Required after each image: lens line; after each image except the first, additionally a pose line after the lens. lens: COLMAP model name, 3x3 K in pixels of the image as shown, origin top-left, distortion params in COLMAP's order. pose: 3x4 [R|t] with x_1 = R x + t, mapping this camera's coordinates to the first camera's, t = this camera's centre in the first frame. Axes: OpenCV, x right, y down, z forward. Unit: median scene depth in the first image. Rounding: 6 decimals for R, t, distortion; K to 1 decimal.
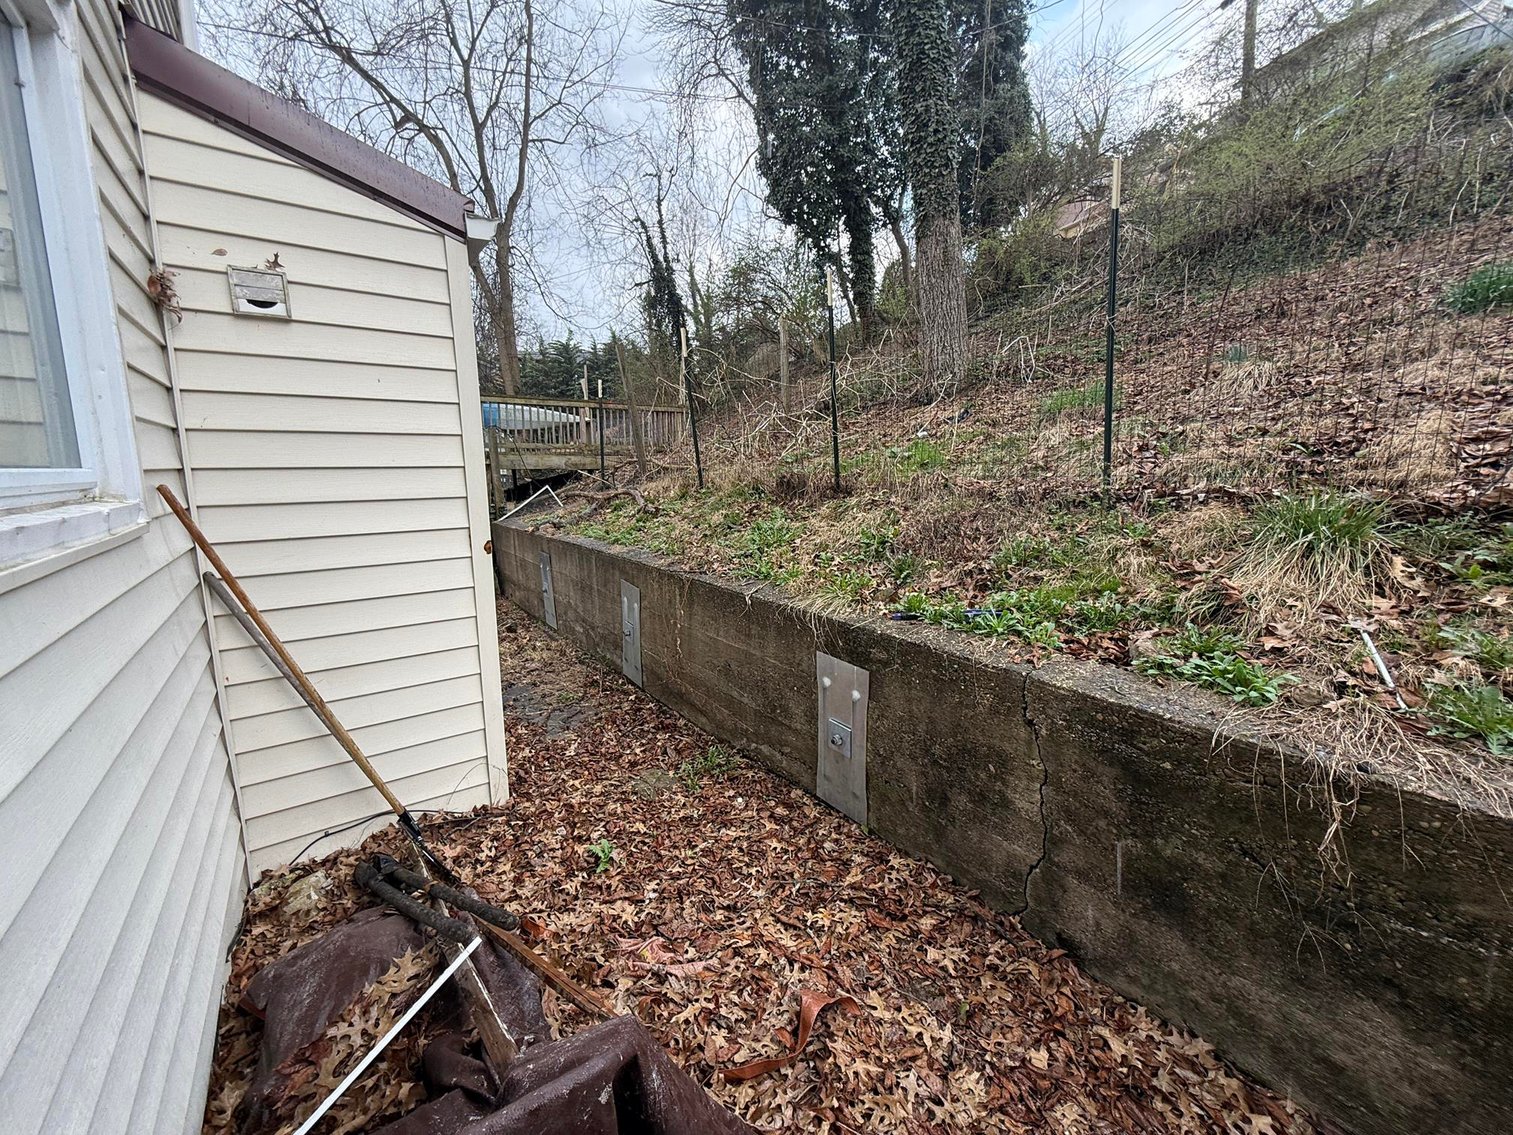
lens RADIAL K [[606.1, 0, 760.4], [0, 606.1, 565.1], [0, 0, 1]] dist [0.003219, 0.000022]
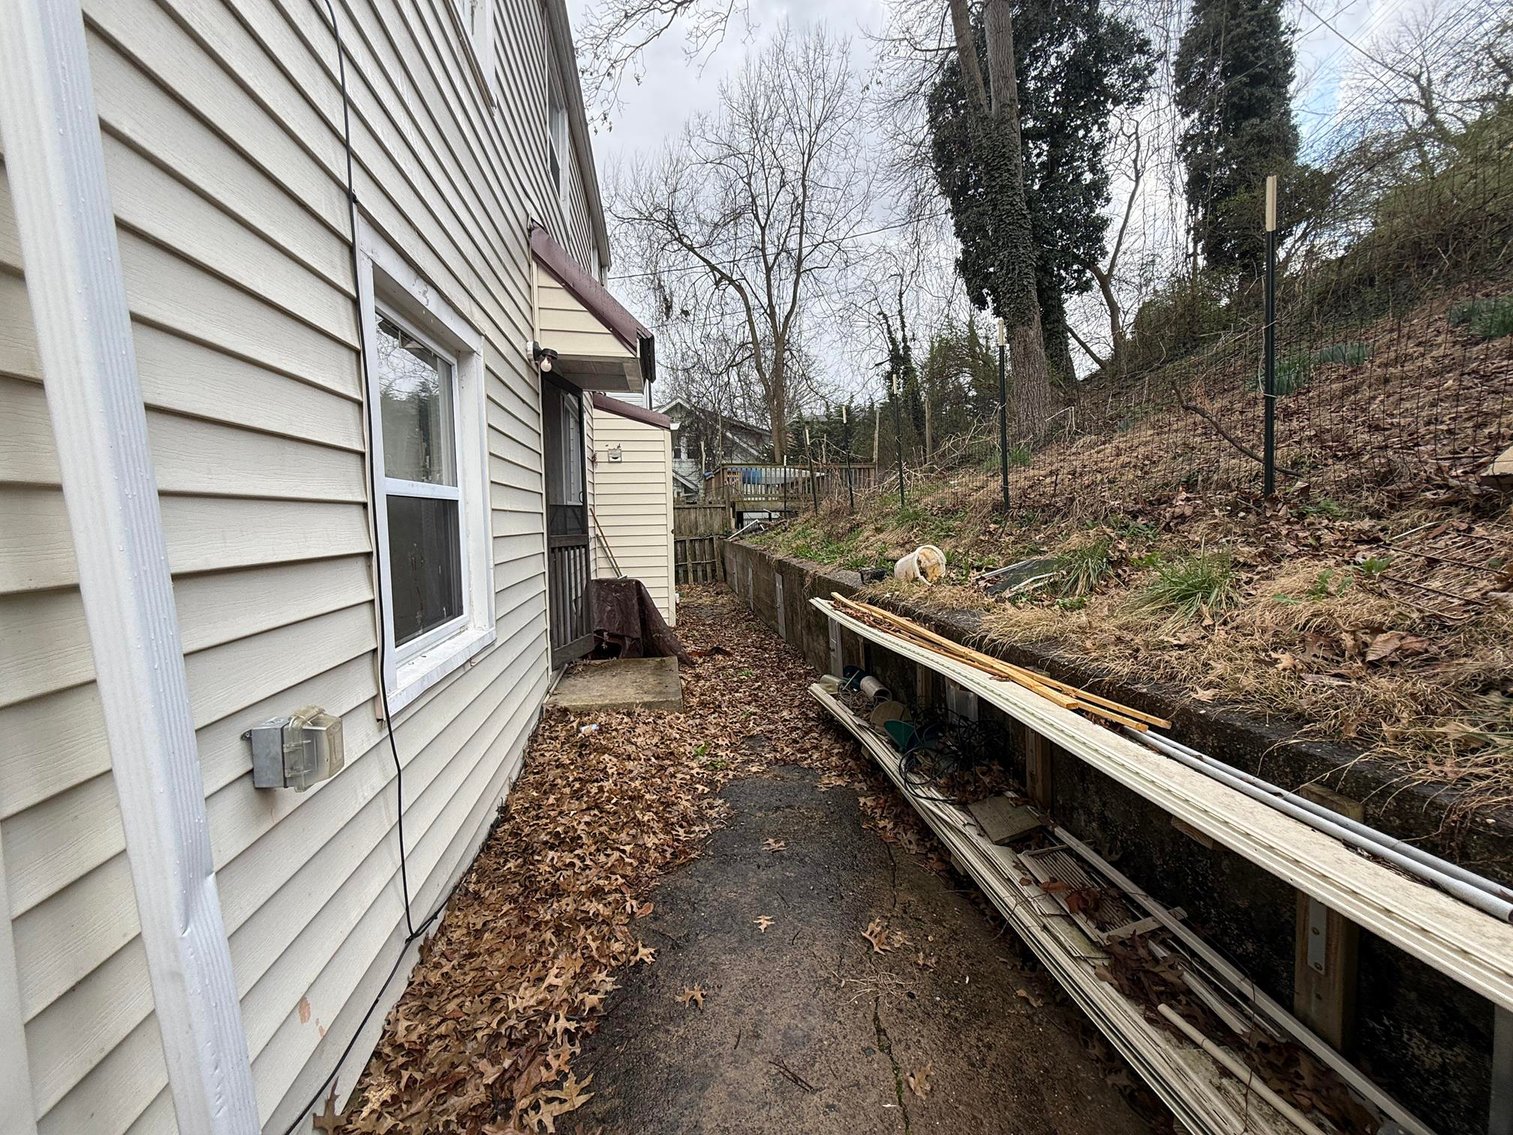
lens RADIAL K [[606.1, 0, 759.6], [0, 606.1, 565.0], [0, 0, 1]] dist [0.003219, 0.000022]
pose [[0.889295, 0.028576, -0.456440, 0.173169], [-0.063054, 0.996176, -0.060483, 0.038785], [0.452966, 0.082568, 0.887696, -0.189199]]
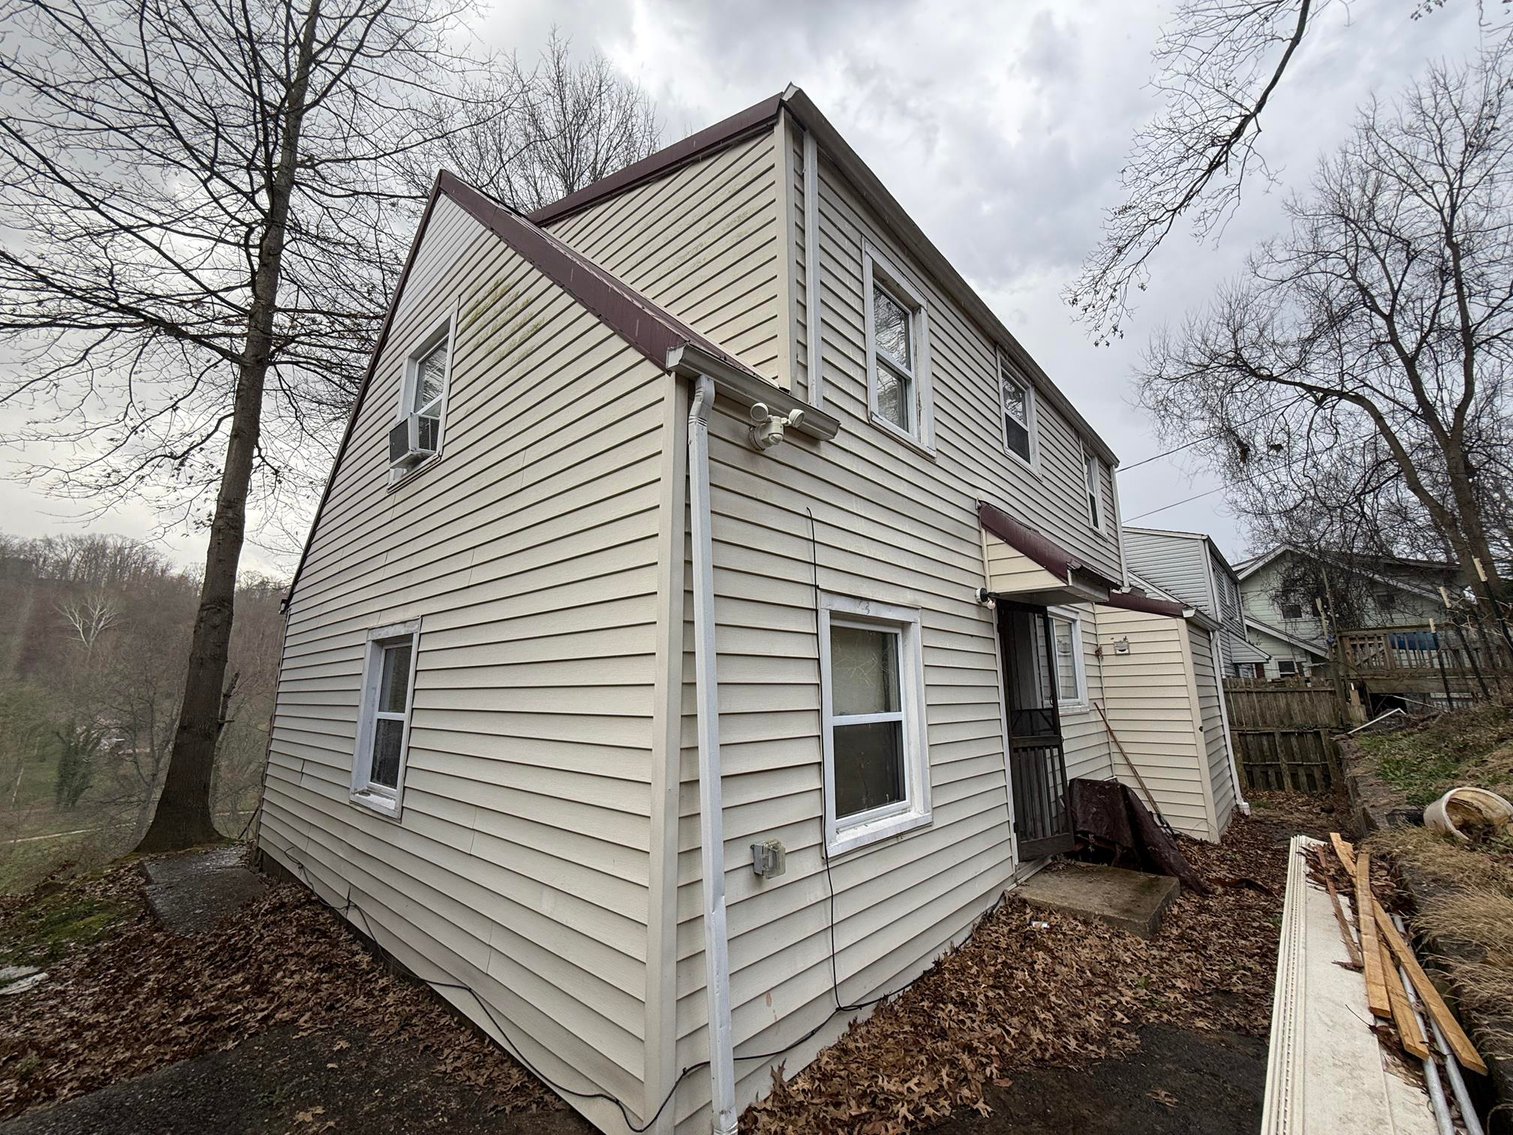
lens RADIAL K [[606.1, 0, 761.7], [0, 606.1, 563.9], [0, 0, 1]] dist [0.003219, 0.000022]
pose [[0.199432, -0.201913, -0.958884, 0.251954], [-0.146526, 0.961395, -0.232916, 0.024035], [0.968895, 0.186952, 0.162148, -0.190413]]
